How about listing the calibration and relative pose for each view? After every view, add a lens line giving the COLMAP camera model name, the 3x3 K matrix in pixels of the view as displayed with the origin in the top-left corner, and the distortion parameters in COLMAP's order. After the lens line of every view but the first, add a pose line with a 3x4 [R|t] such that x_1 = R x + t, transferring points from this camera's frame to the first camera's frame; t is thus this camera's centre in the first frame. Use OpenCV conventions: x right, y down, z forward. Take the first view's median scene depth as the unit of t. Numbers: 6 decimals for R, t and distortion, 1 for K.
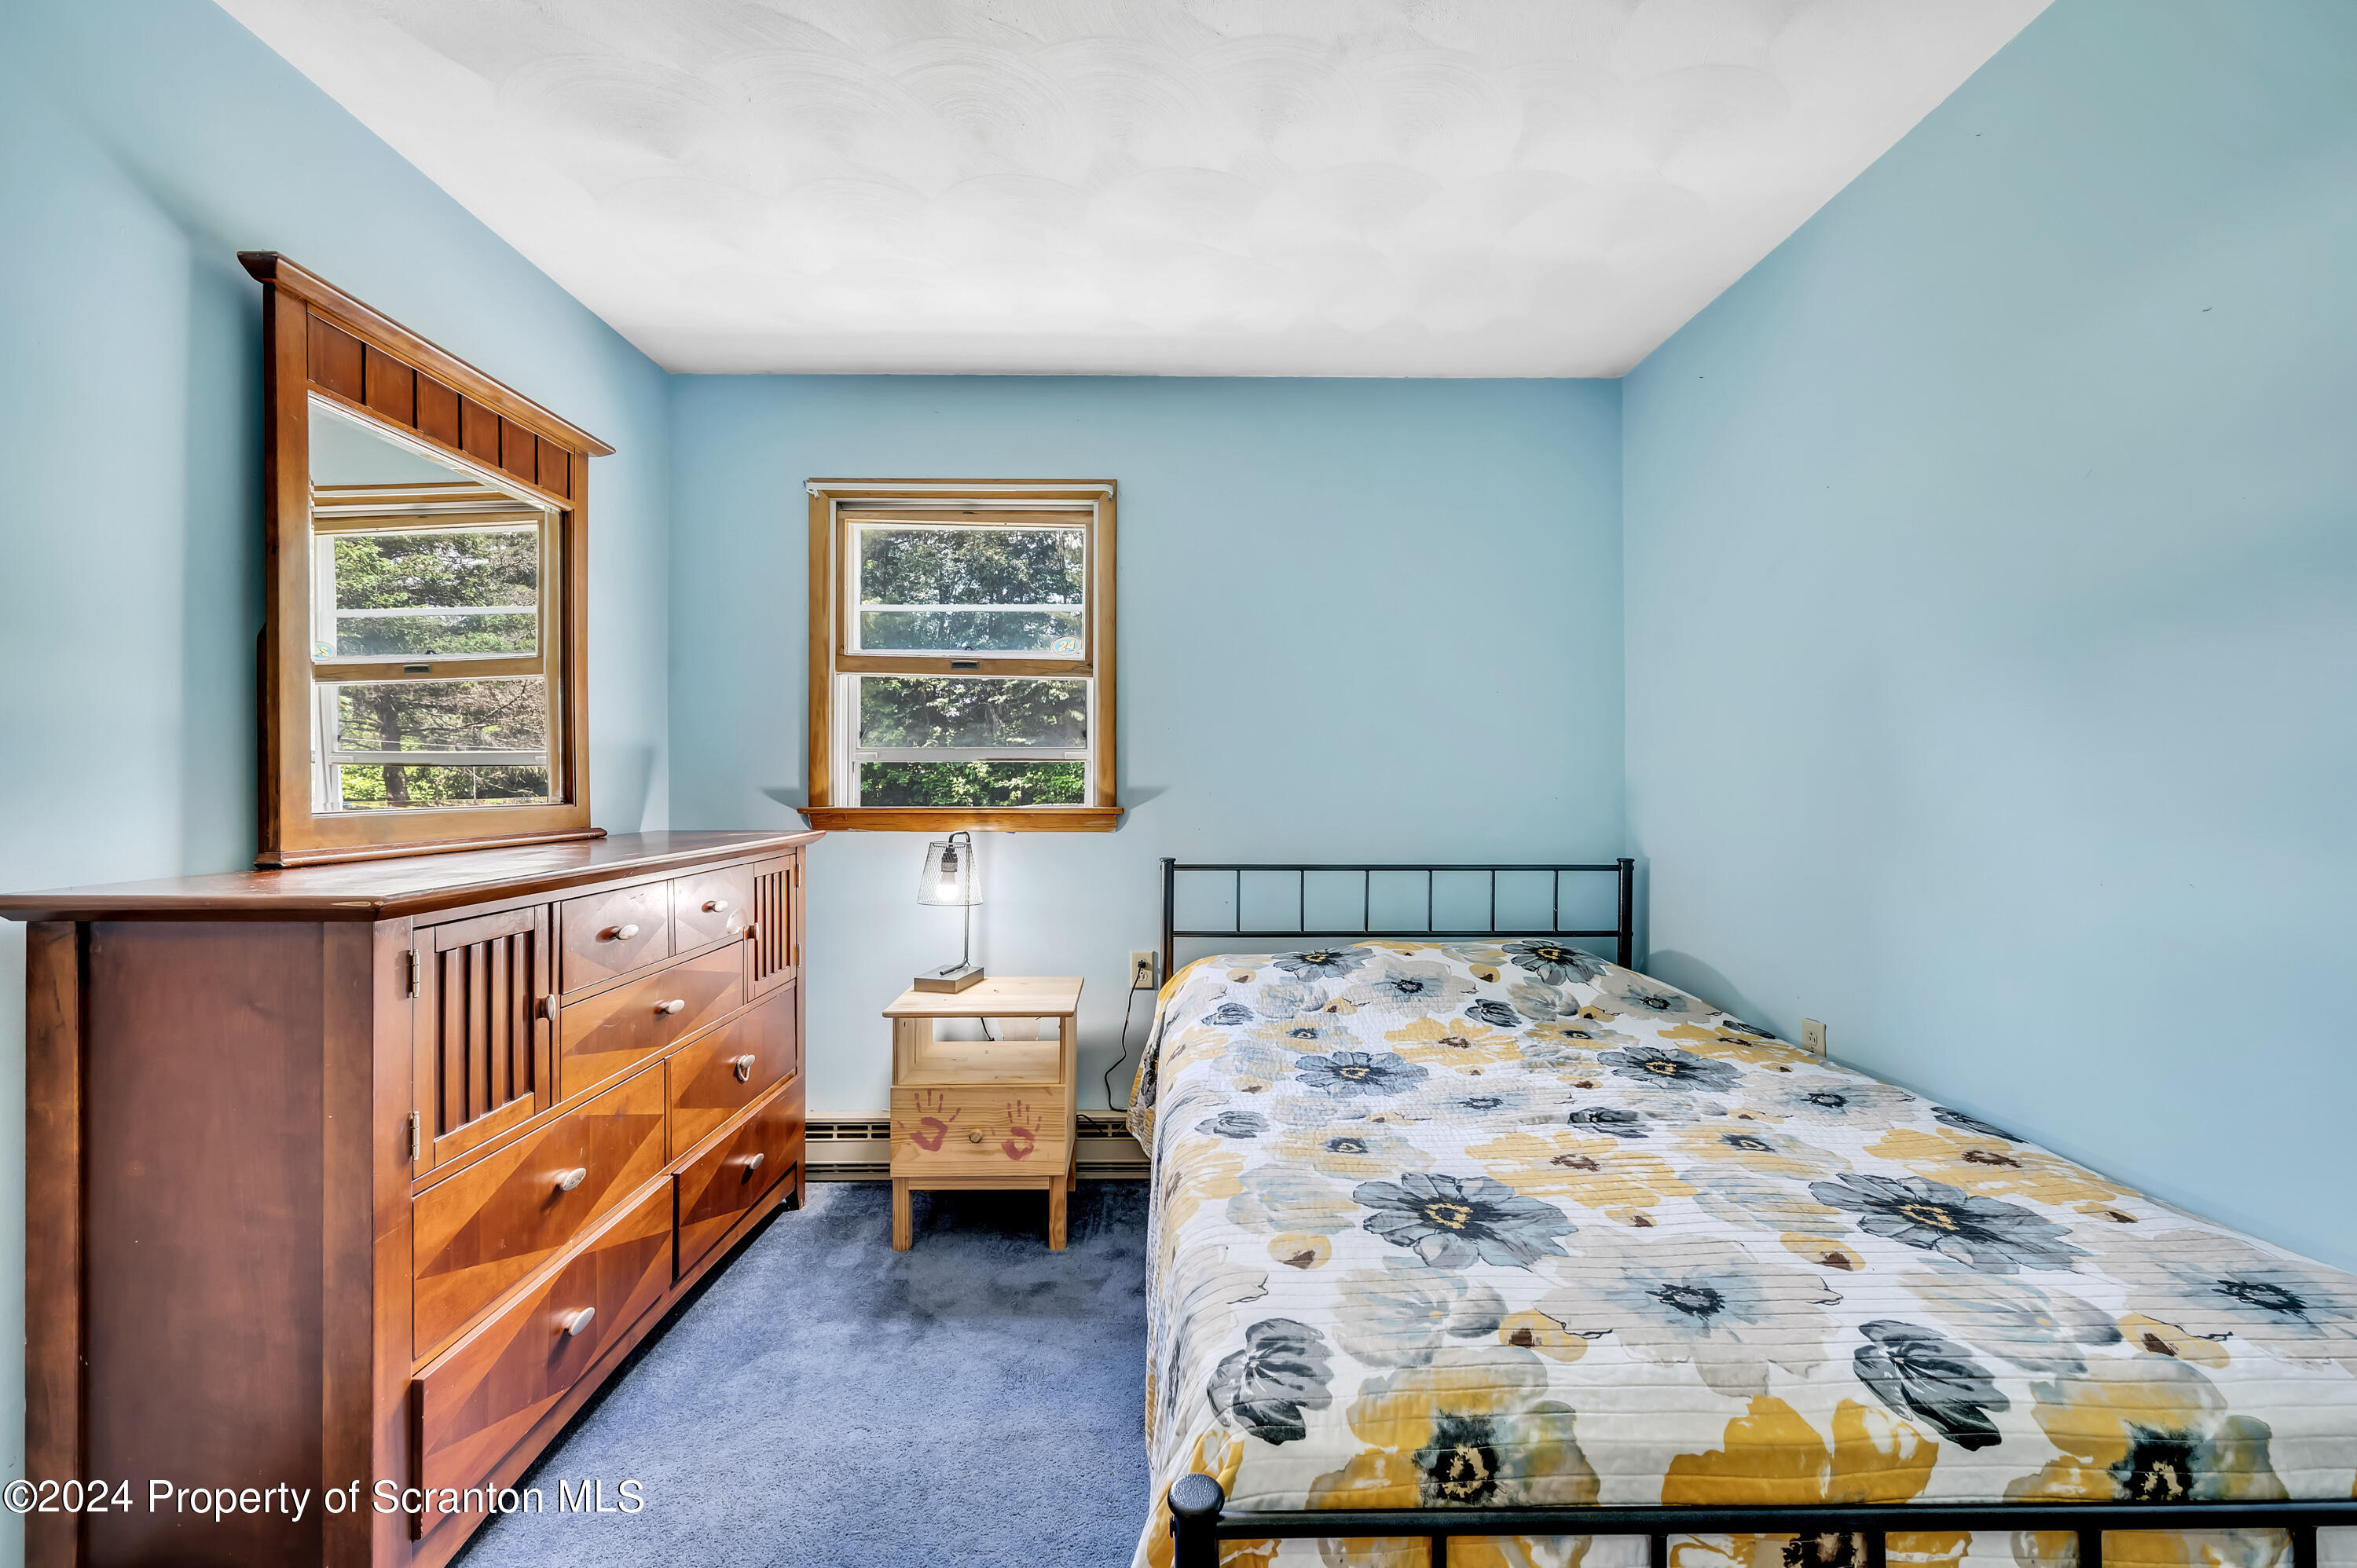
lens RADIAL K [[928.5, 0, 1178.5], [0, 928.5, 784.0], [0, 0, 1]] dist [0.000104, 0.000274]
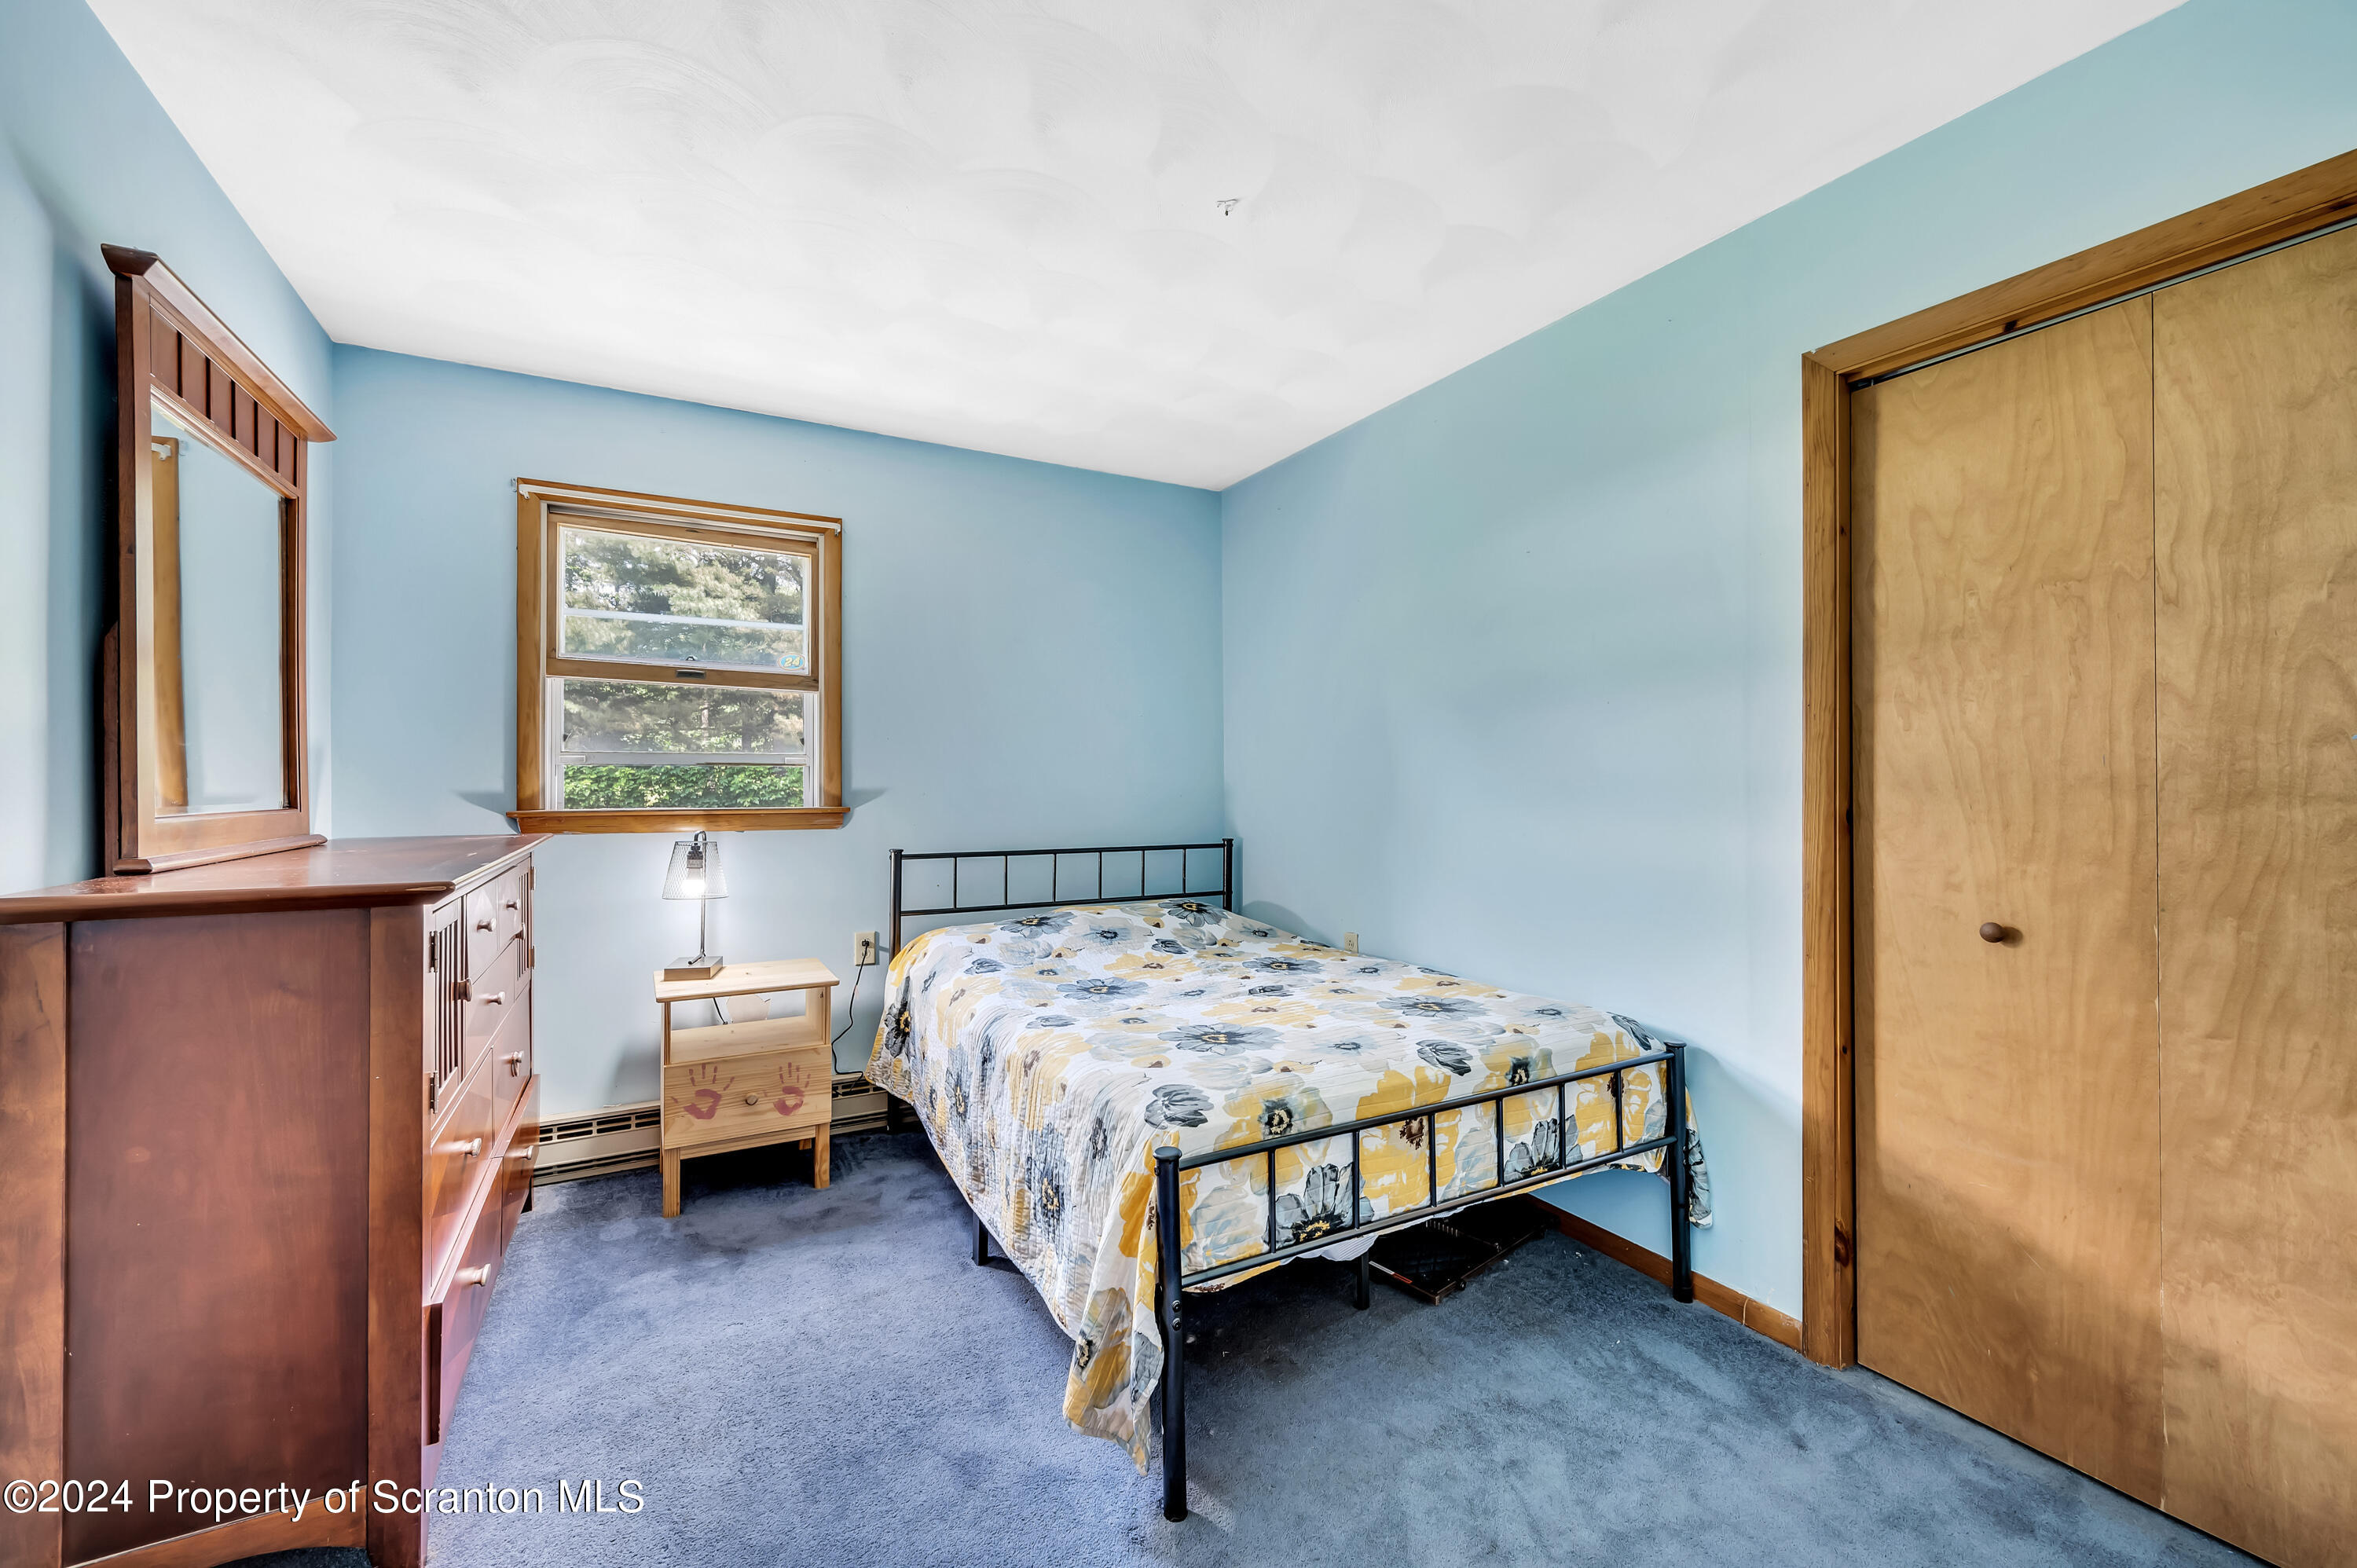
lens RADIAL K [[928.5, 0, 1178.5], [0, 928.5, 784.0], [0, 0, 1]] dist [0.000104, 0.000274]
pose [[0.883134, -0.001863, 0.469117, -0.320083], [0.002935, 0.999994, -0.001555, -0.000033], [-0.469111, 0.002750, 0.883135, -0.266626]]
